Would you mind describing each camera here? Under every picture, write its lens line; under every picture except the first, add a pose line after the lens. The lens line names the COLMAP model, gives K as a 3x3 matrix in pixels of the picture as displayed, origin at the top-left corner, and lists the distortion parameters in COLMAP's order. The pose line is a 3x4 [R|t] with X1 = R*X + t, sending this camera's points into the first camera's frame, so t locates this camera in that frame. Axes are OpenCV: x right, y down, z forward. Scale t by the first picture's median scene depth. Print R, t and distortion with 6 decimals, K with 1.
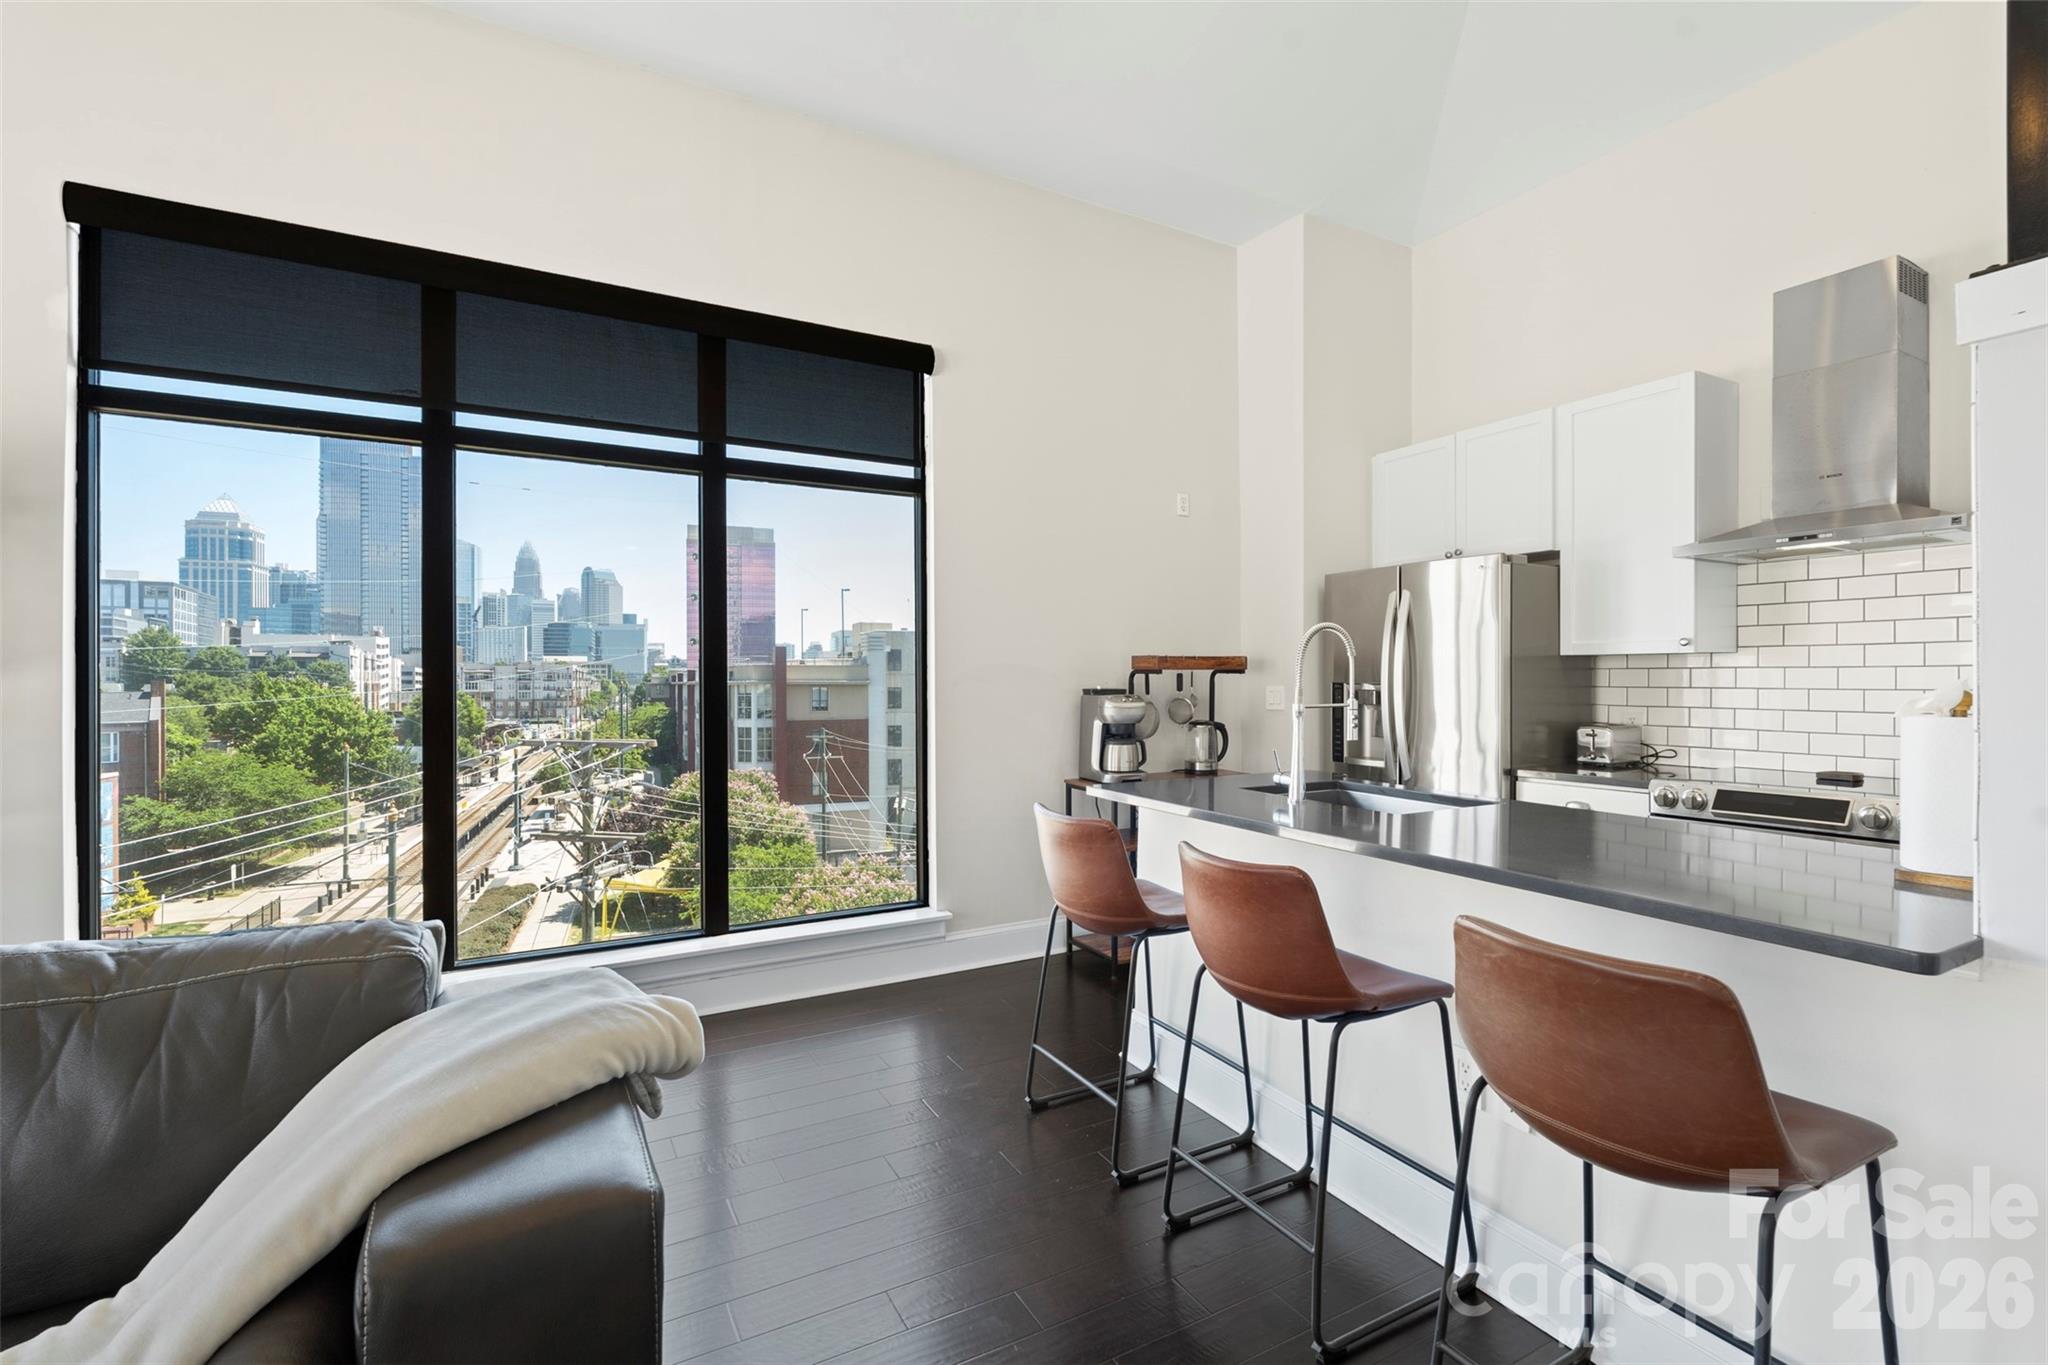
lens RADIAL K [[901.0, 0, 1028.1], [0, 901.0, 680.5], [0, 0, 1]] dist [-0.003285, -0.000135]
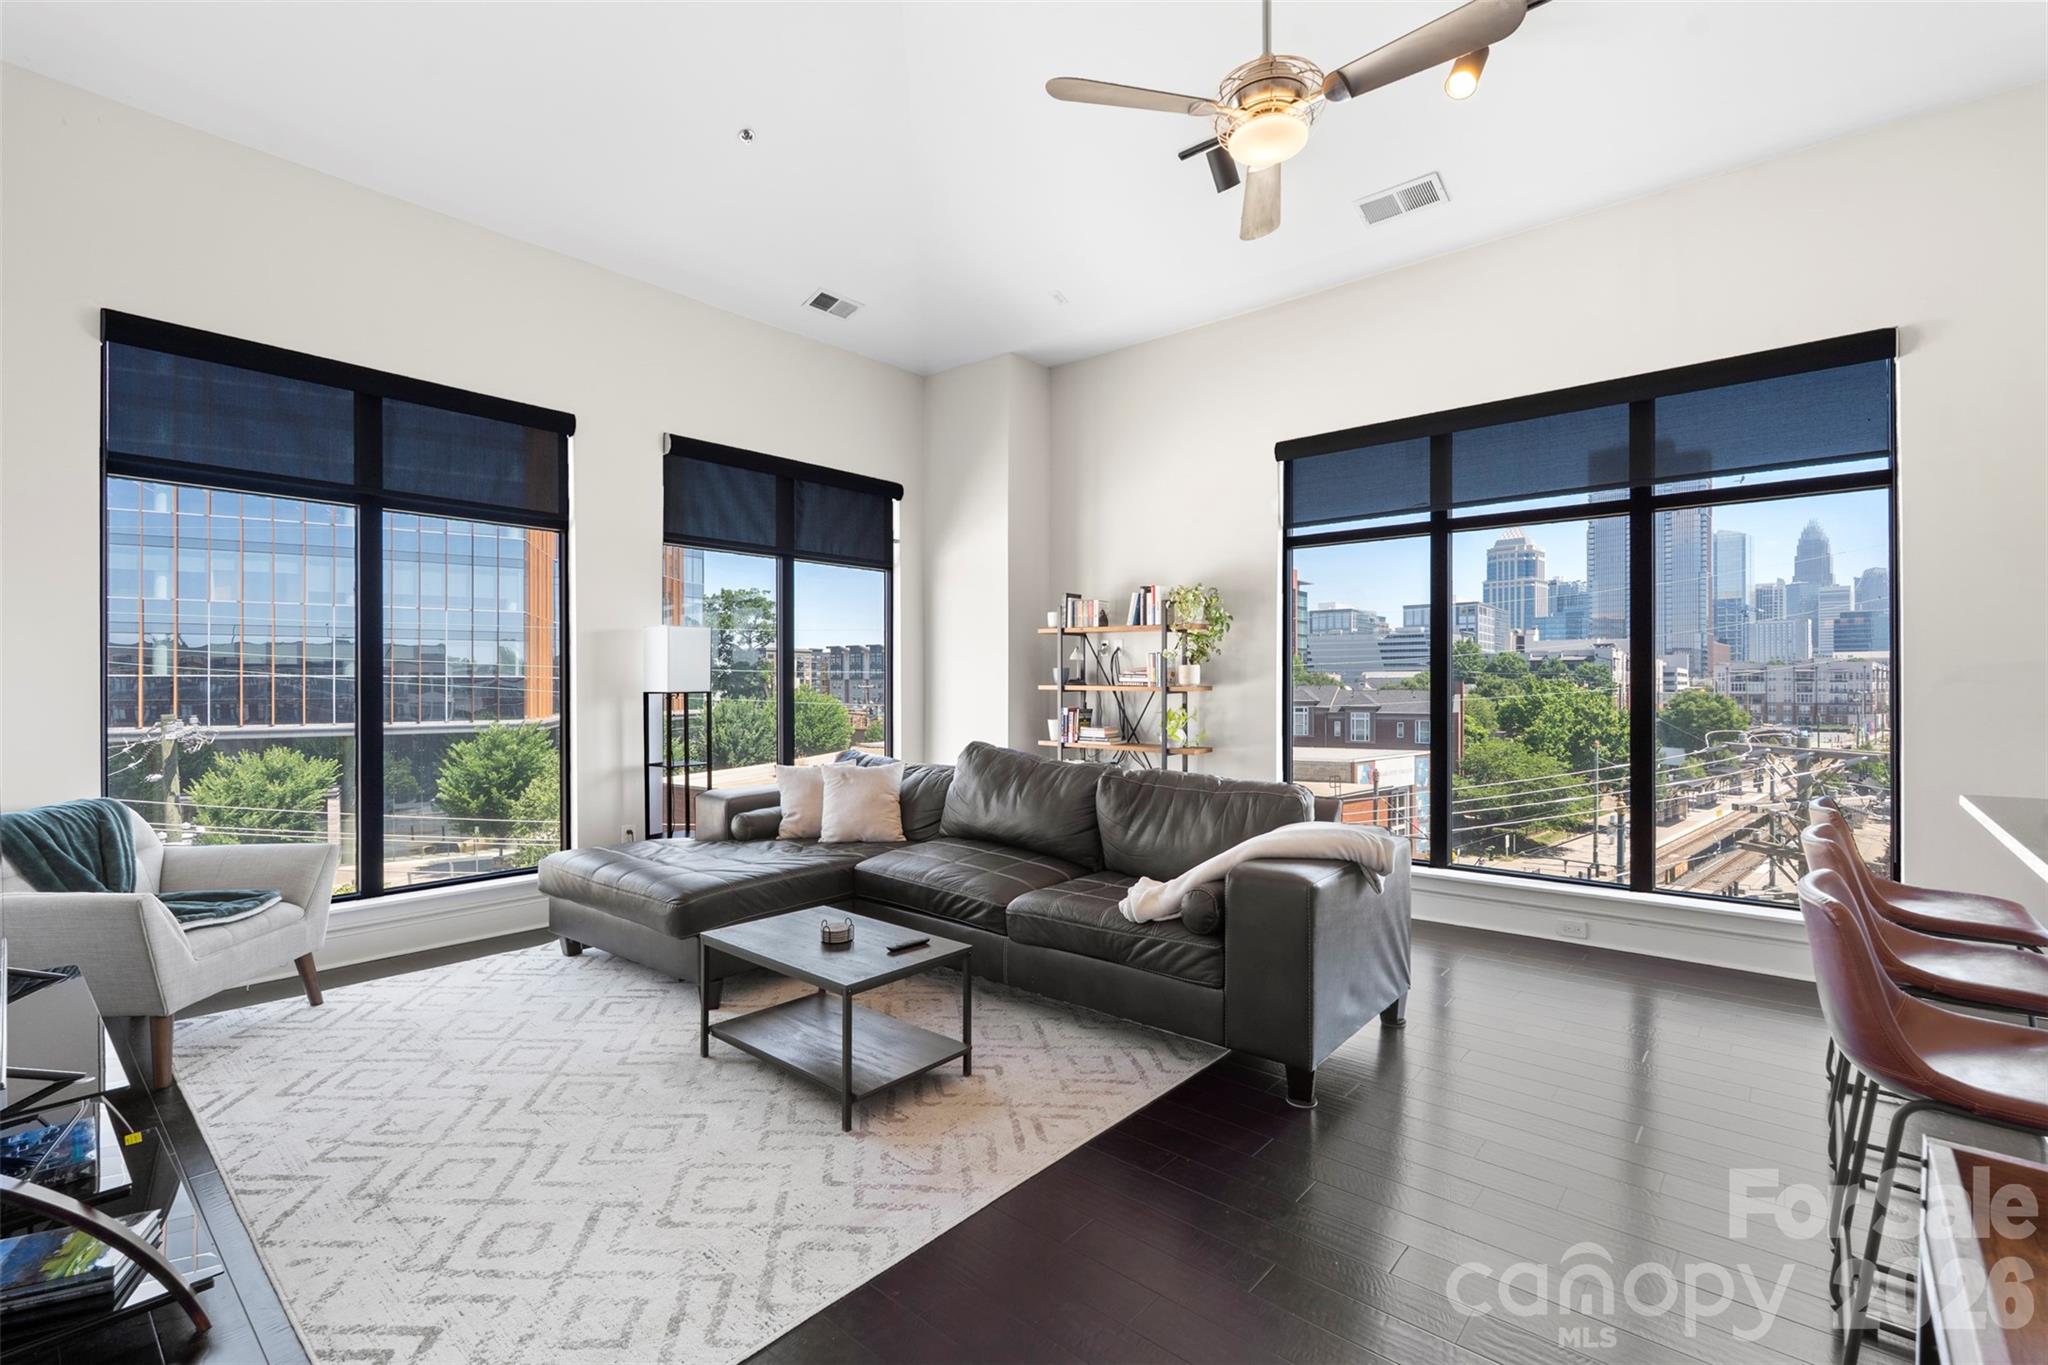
lens RADIAL K [[908.9, 0, 1031.3], [0, 908.9, 687.3], [0, 0, 1]] dist [-0.002794, 0.000179]
pose [[0.343611, 0.004957, -0.939099, 0.486648], [0.001159, 0.999983, 0.005702, -0.000142], [0.939111, -0.003047, 0.343600, -0.180873]]
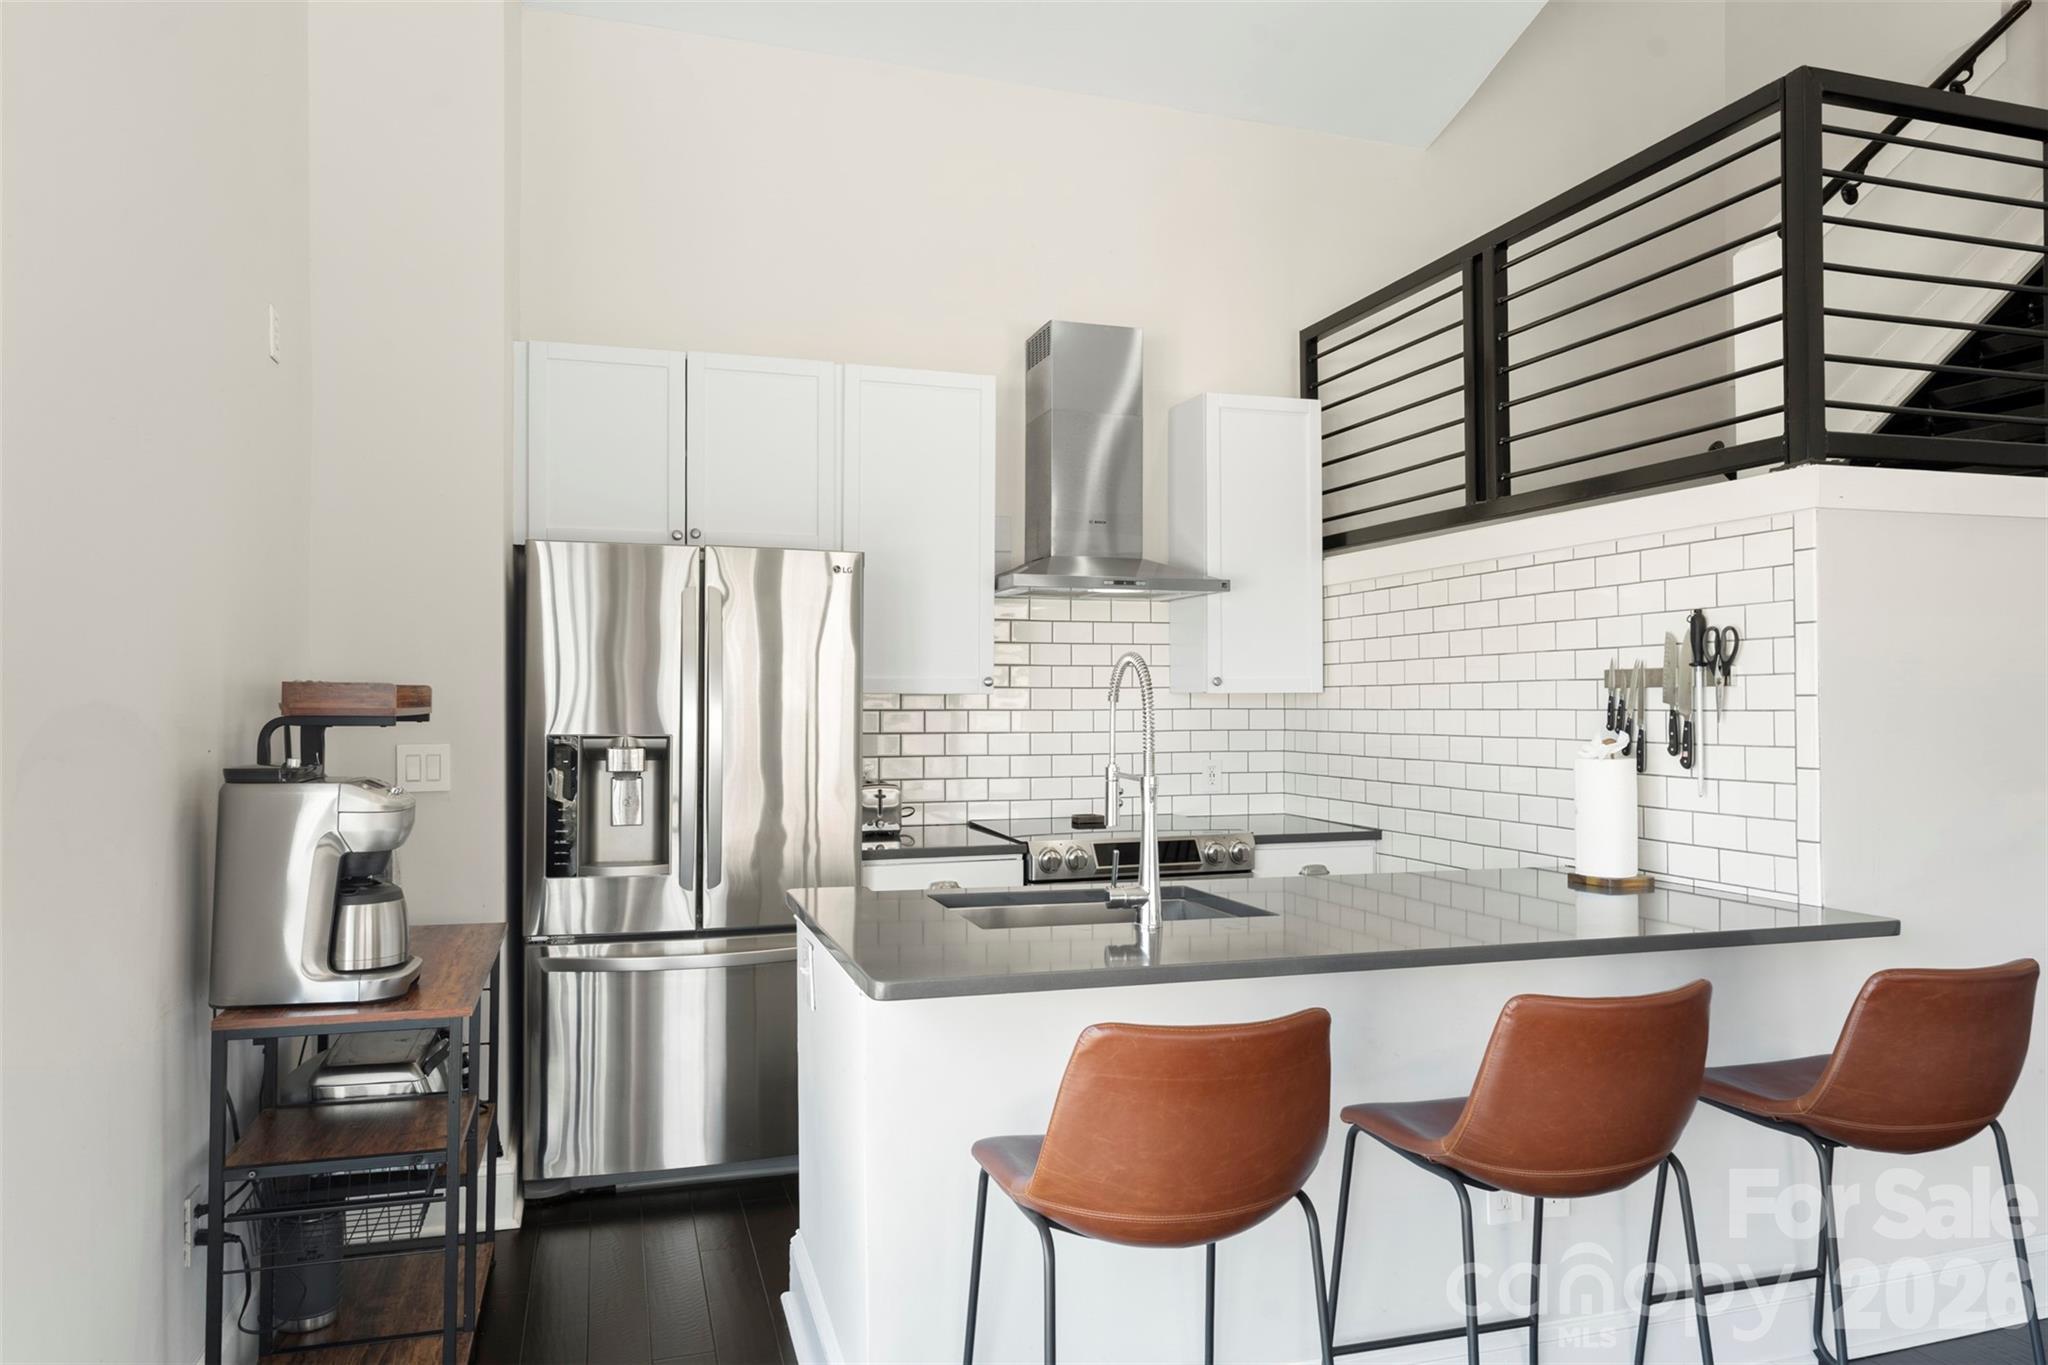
lens RADIAL K [[1286.6, 0, 1024.0], [0, 1286.6, 682.5], [0, 0, 1]] dist [0.001670, -0.000310]
pose [[0.203296, 0.018427, 0.978944, -0.434031], [0.004329, 0.999796, -0.019719, -0.015119], [-0.979108, 0.008246, 0.203175, 0.628906]]
